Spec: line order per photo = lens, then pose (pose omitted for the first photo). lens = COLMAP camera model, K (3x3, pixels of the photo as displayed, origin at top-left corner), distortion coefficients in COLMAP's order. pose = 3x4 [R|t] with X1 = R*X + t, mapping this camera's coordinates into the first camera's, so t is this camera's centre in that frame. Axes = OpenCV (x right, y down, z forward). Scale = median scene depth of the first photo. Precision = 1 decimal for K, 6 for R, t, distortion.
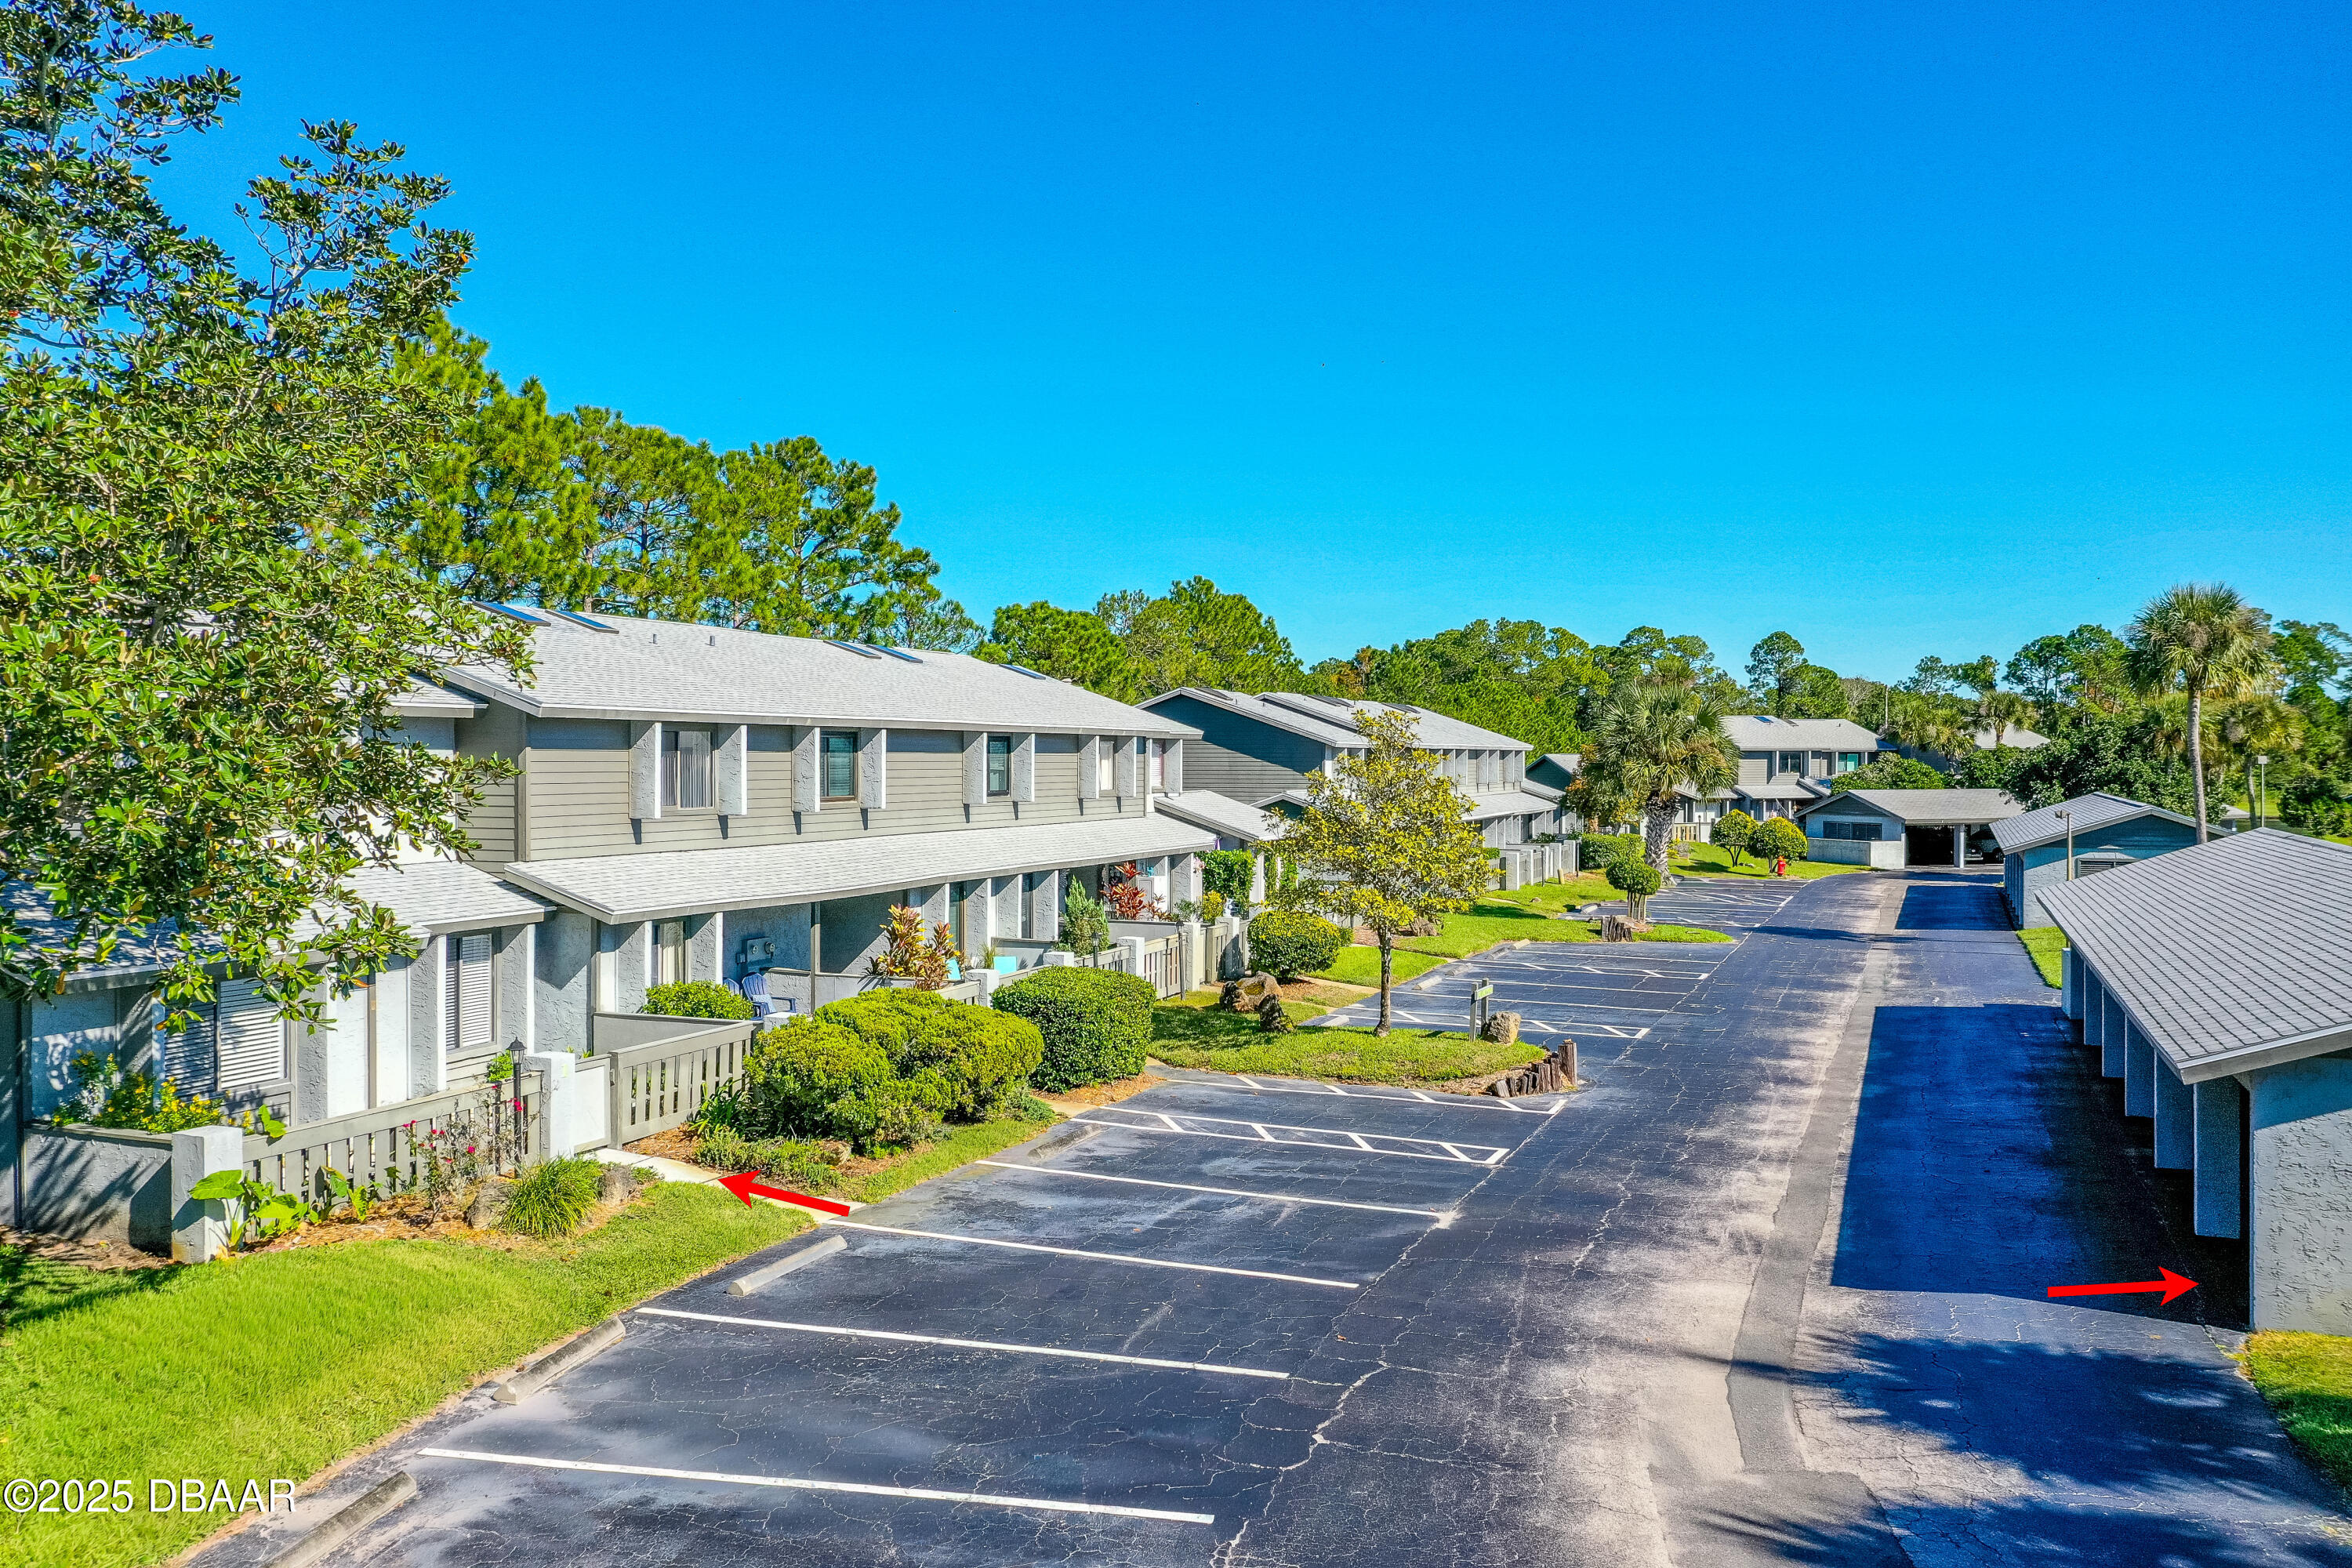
lens RADIAL K [[1859.3, 0, 1174.9], [0, 1859.3, 773.9], [0, 0, 1]] dist [0.024854, 0.002110]
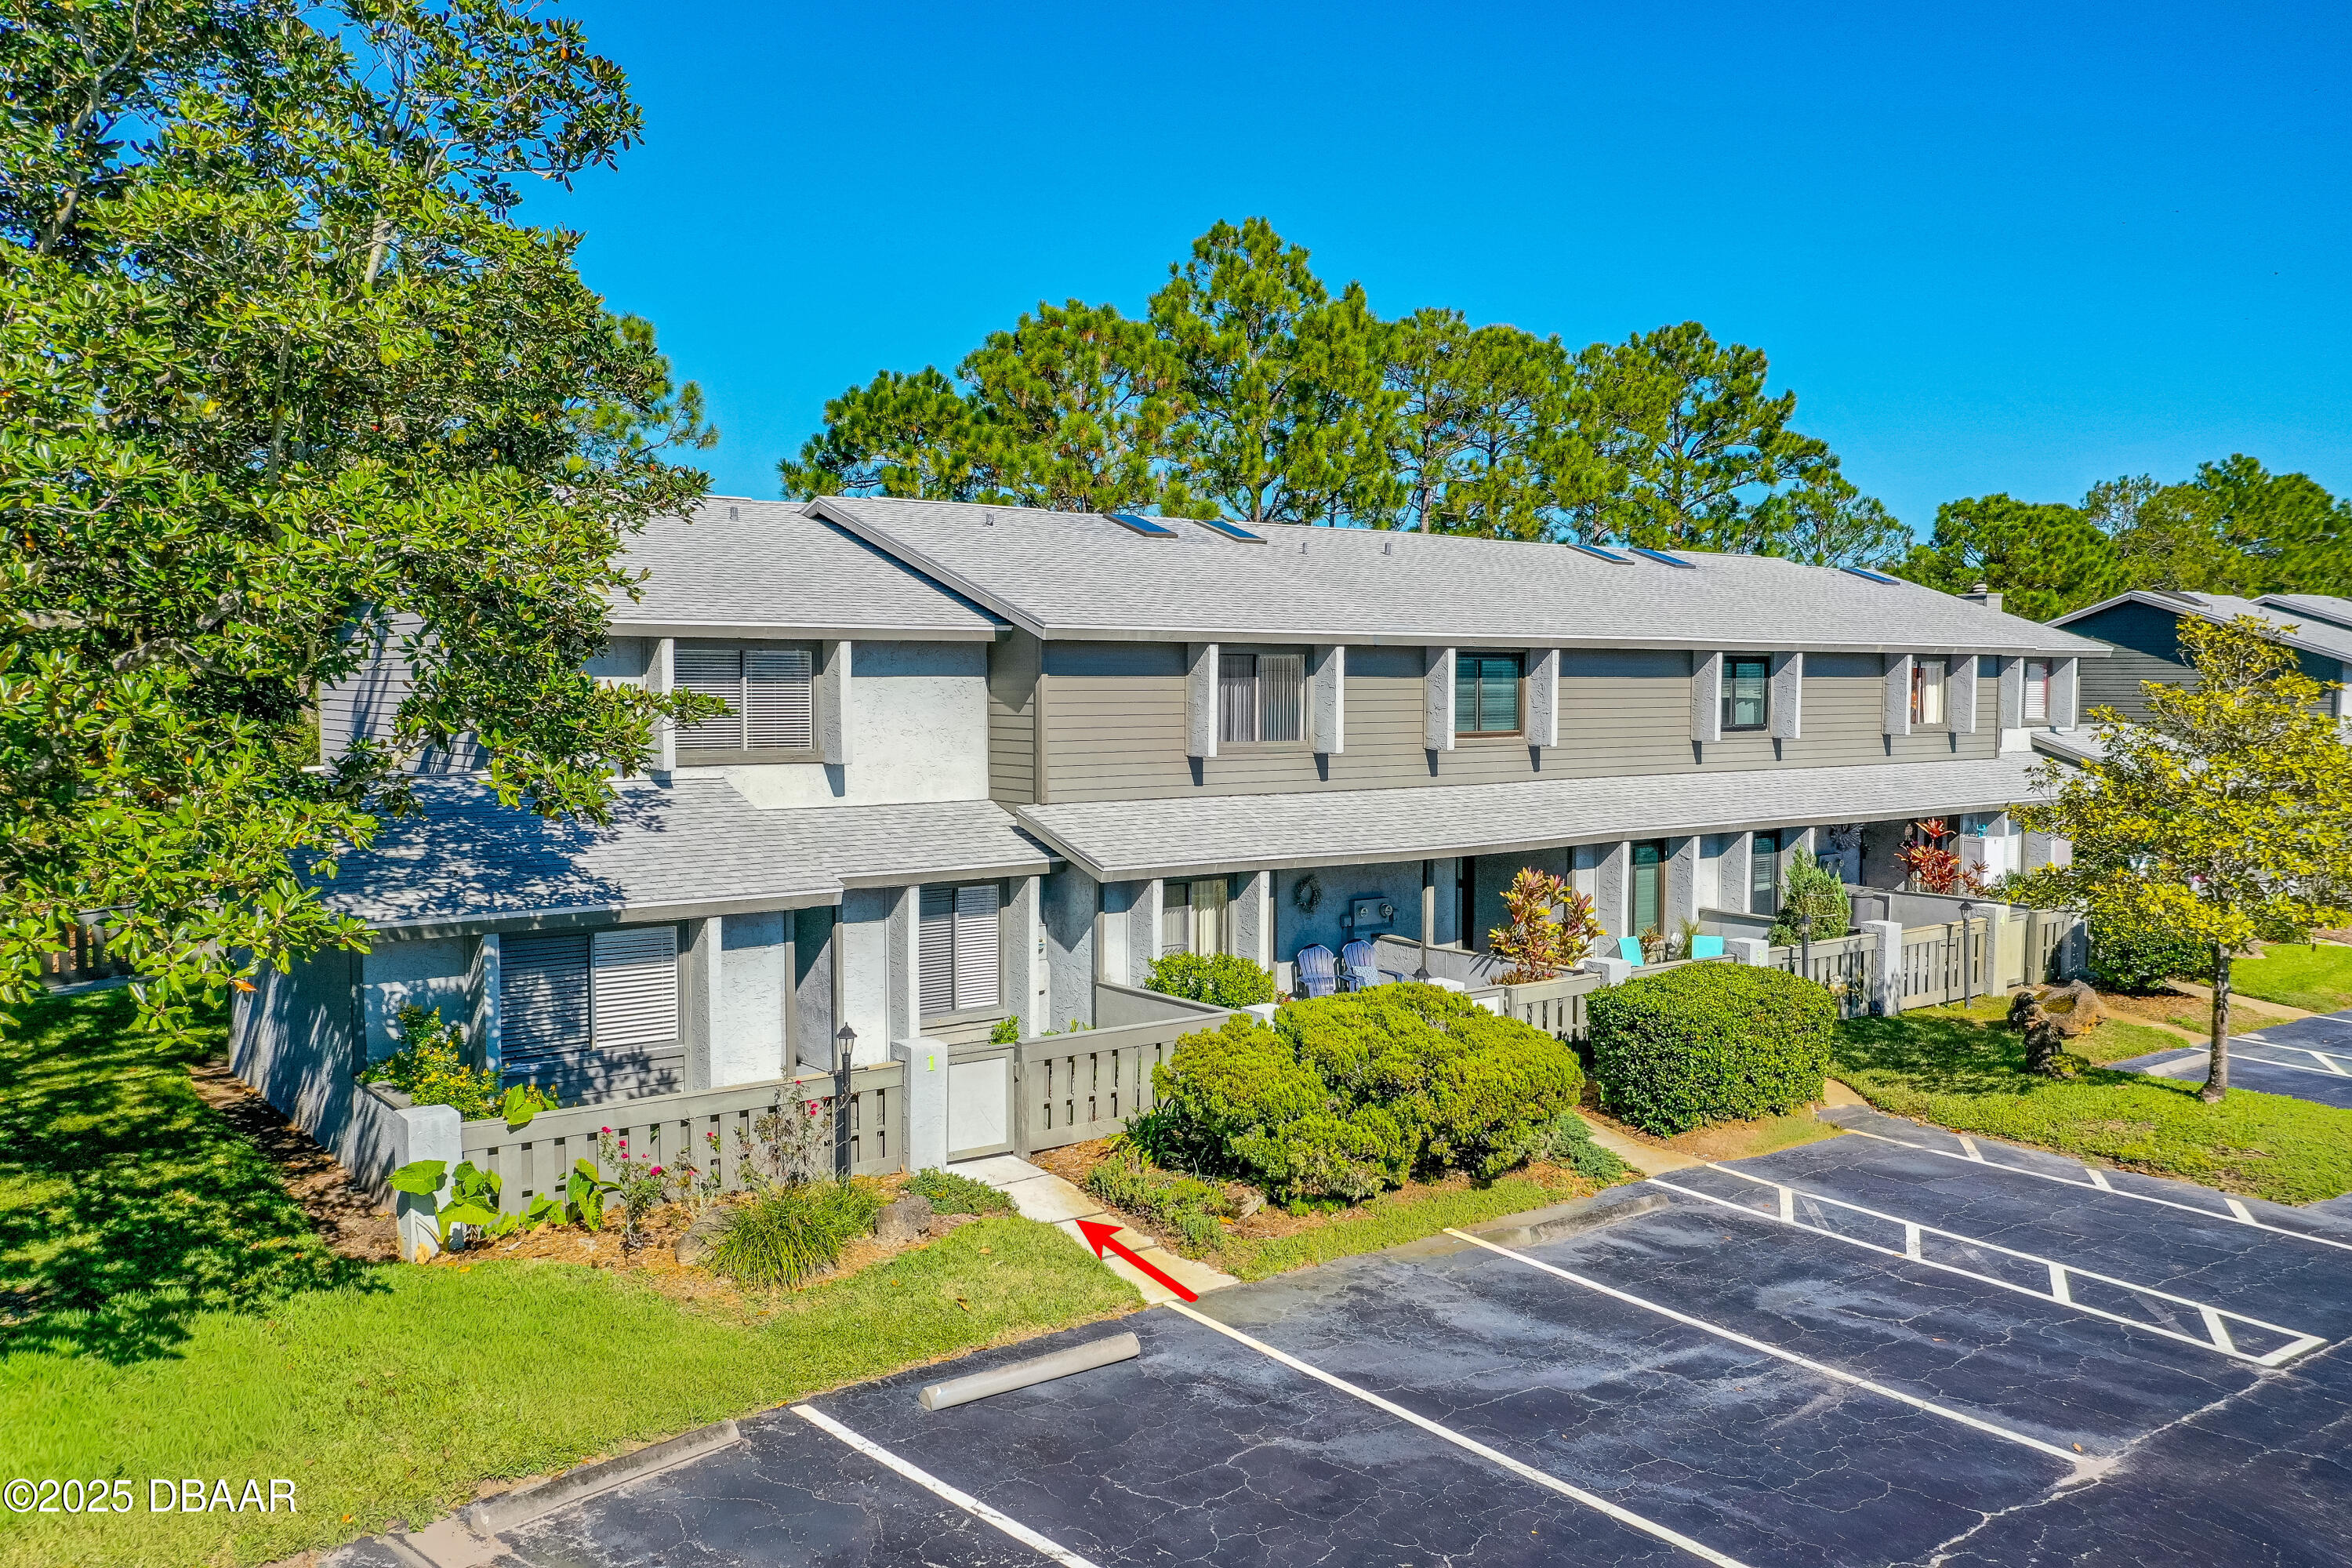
lens RADIAL K [[1859.3, 0, 1176.3], [0, 1859.3, 789.6], [0, 0, 1]] dist [0.024854, 0.002110]
pose [[0.862077, 0.029134, -0.505939, 0.125858], [-0.003396, 0.998656, 0.051721, -0.004499], [0.506766, -0.042869, 0.861017, 0.231798]]
